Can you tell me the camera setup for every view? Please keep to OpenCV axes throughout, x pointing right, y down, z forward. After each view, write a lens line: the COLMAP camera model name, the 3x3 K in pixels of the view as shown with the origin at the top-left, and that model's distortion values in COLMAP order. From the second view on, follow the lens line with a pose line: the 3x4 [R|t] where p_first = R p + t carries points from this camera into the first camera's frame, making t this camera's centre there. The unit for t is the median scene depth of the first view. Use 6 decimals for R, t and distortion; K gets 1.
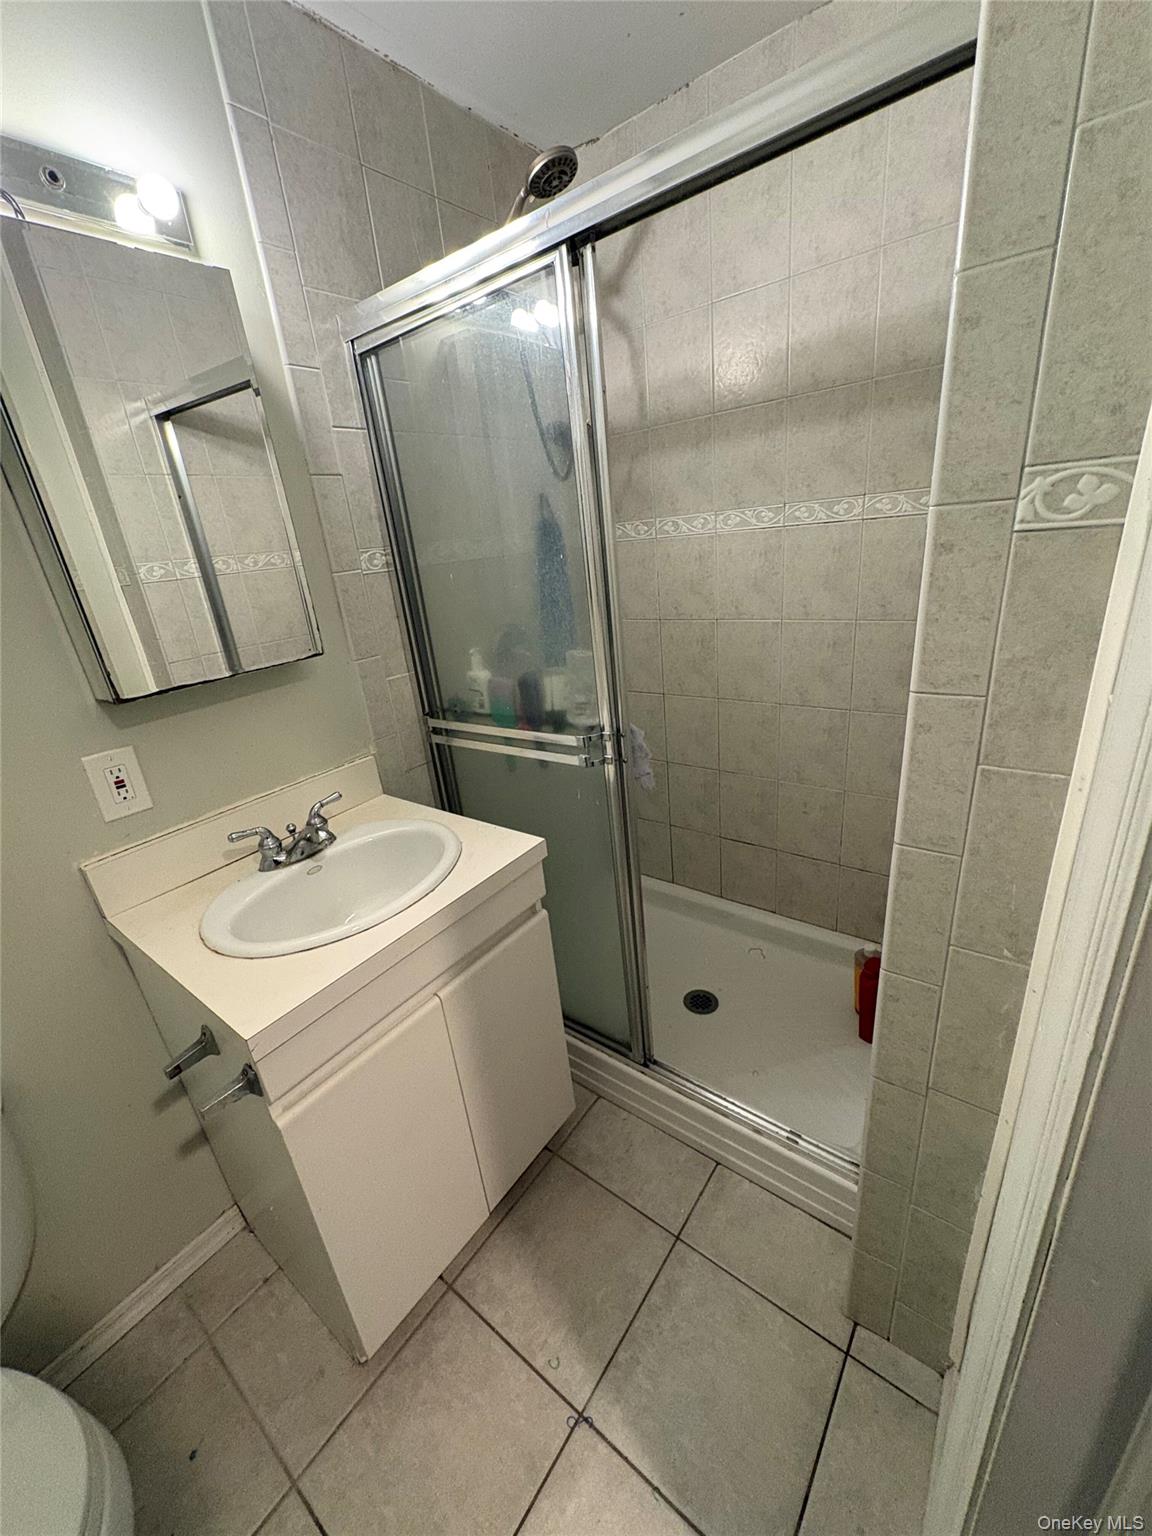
lens RADIAL K [[608.2, 0, 575.4], [0, 608.2, 765.5], [0, 0, 1]] dist [-0.002050, 0.000786]
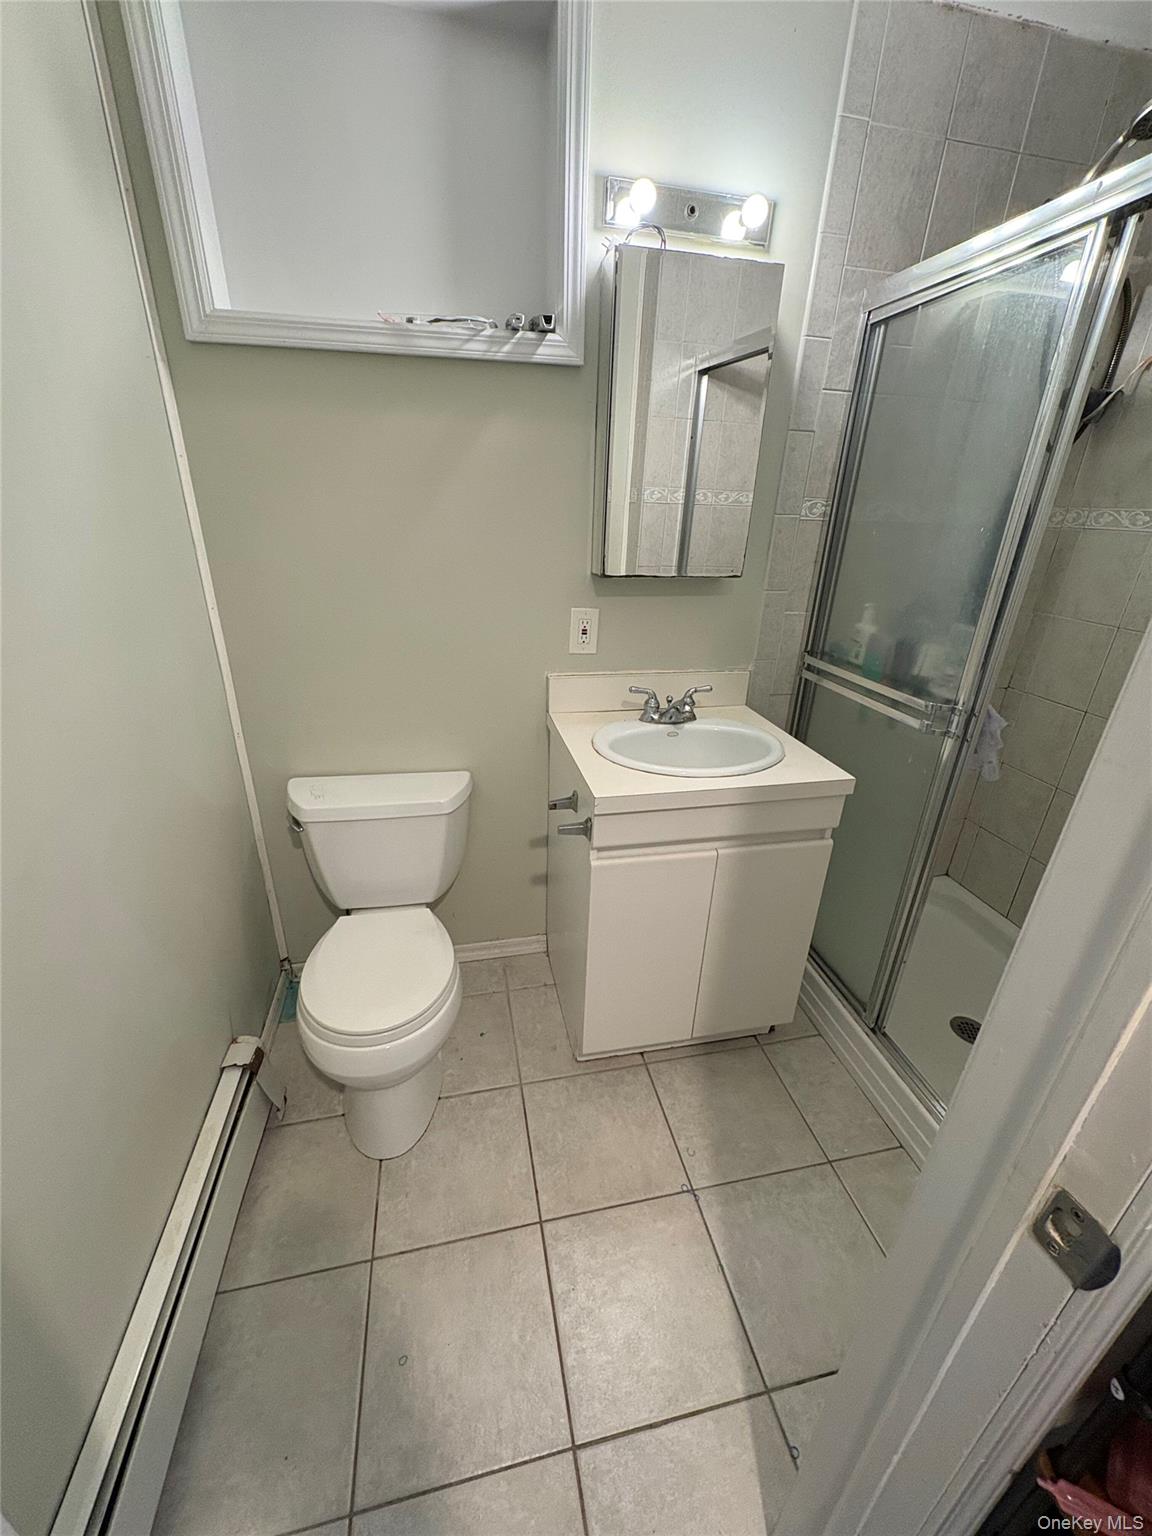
lens RADIAL K [[608.2, 0, 575.8], [0, 608.2, 767.2], [0, 0, 1]] dist [-0.002050, 0.000786]
pose [[0.754450, 0.373206, -0.539929, 0.152104], [-0.333875, 0.926448, 0.173845, 0.076661], [0.565096, 0.049111, 0.823562, -0.207621]]
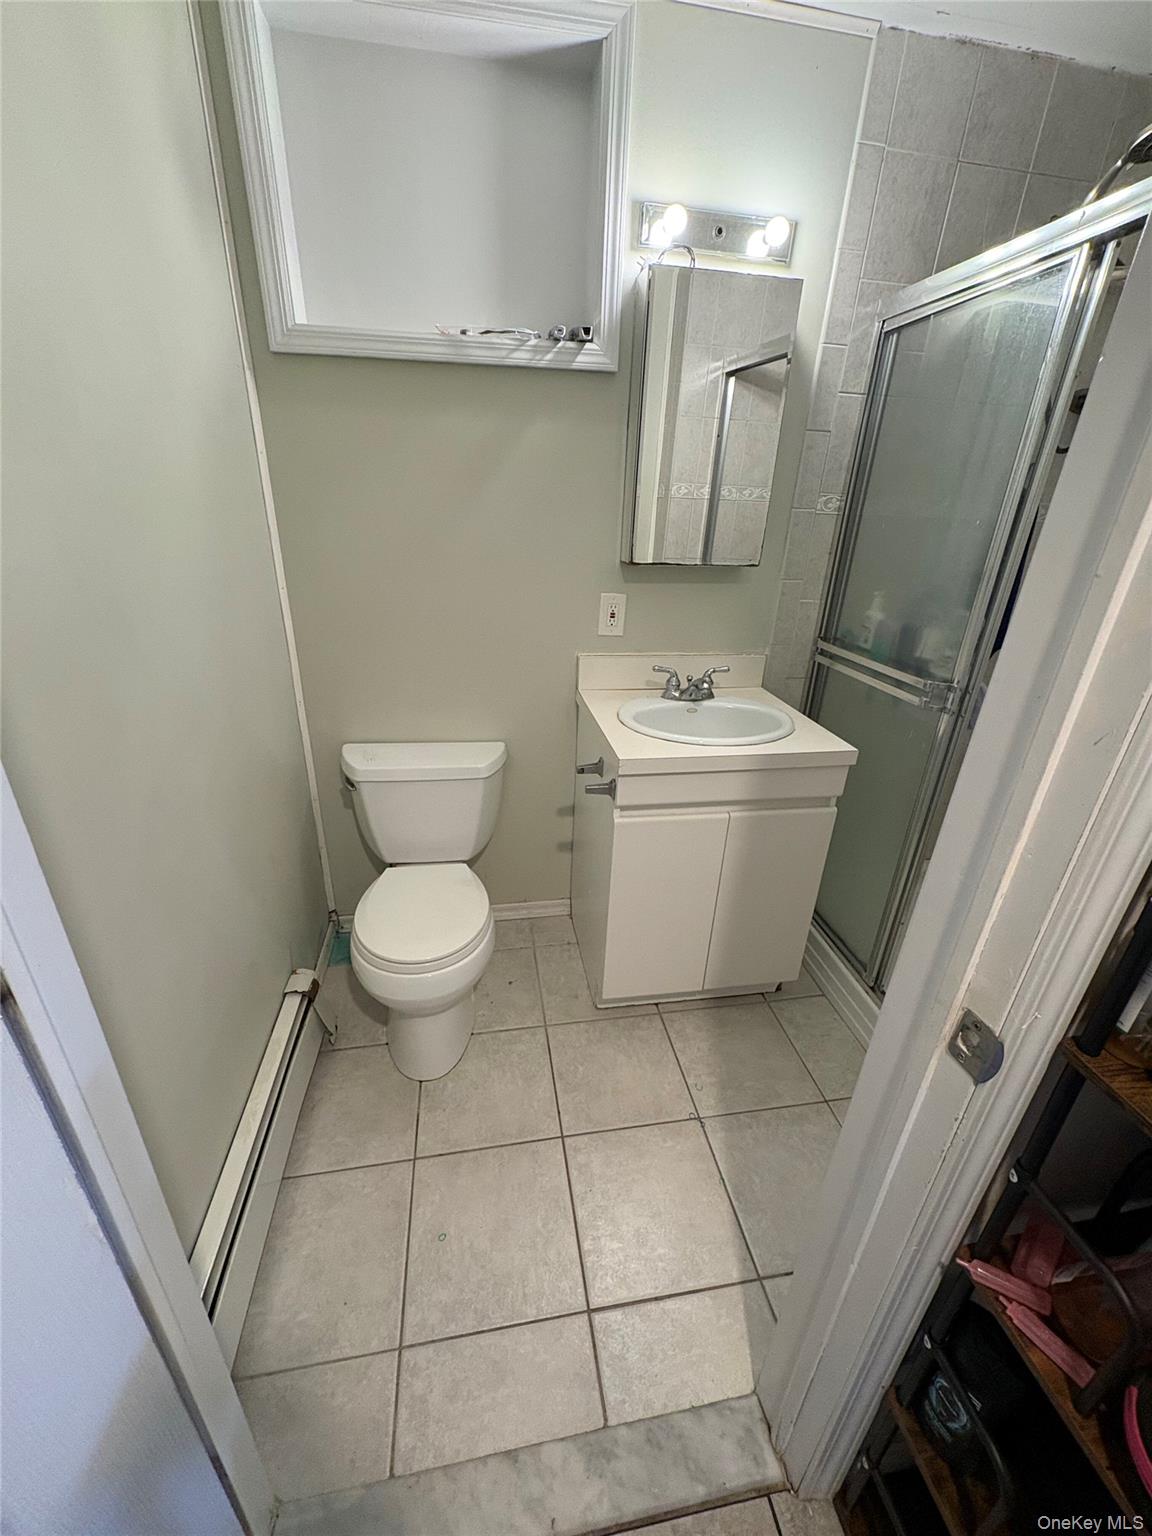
lens RADIAL K [[608.2, 0, 575.4], [0, 608.2, 767.0], [0, 0, 1]] dist [-0.002050, 0.000786]
pose [[0.724855, 0.392555, -0.566115, 0.234913], [-0.347893, 0.917867, 0.191025, 0.112574], [0.594606, 0.058482, 0.801888, -0.308717]]
